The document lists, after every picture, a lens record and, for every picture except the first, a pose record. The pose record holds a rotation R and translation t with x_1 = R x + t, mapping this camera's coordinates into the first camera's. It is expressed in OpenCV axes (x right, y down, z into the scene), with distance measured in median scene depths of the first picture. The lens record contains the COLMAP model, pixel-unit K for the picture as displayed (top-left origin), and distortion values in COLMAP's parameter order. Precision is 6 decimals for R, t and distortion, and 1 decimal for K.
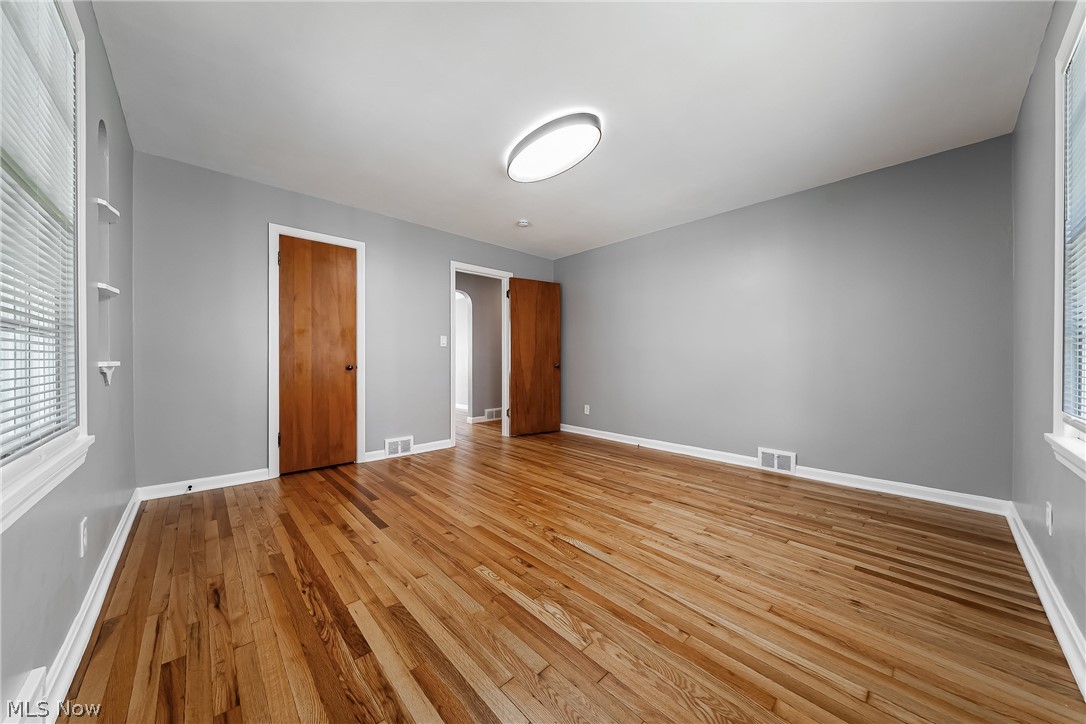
lens RADIAL K [[373.1, 0, 542.9], [0, 373.1, 363.7], [0, 0, 1]] dist [-0.006402, -0.000634]
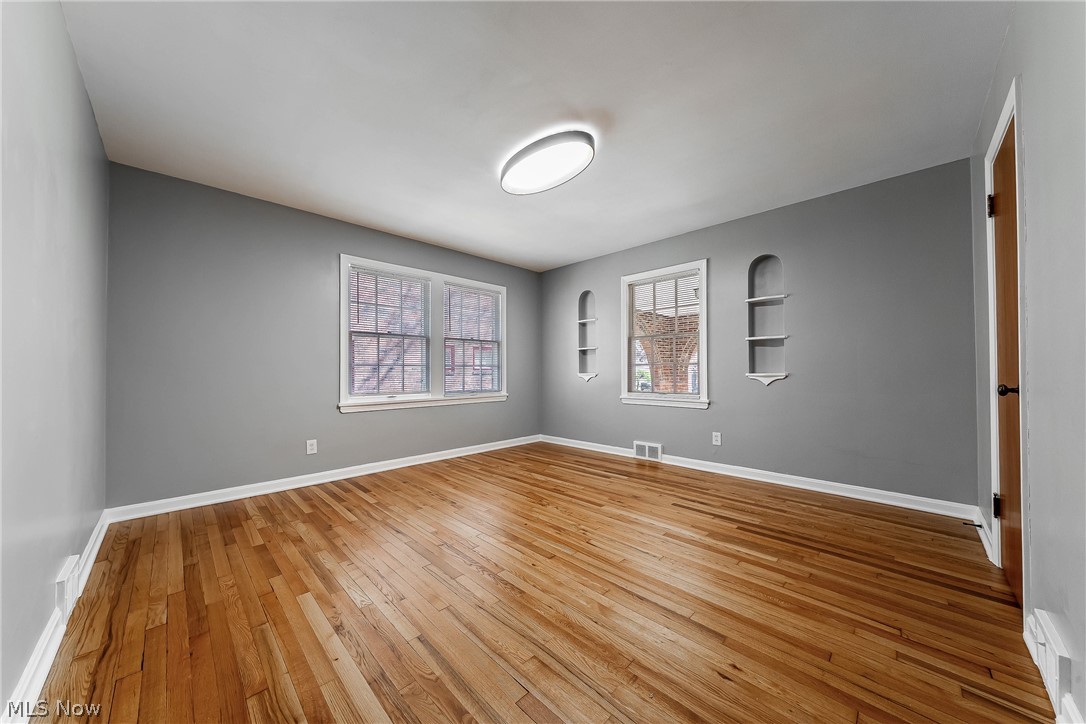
lens RADIAL K [[373.1, 0, 543.3], [0, 373.1, 366.8], [0, 0, 1]] dist [-0.006402, -0.000634]
pose [[-0.999348, 0.001236, -0.036095, 0.064591], [0.001506, 0.999971, -0.007464, -0.022105], [0.036084, -0.007513, -0.999321, 2.232535]]
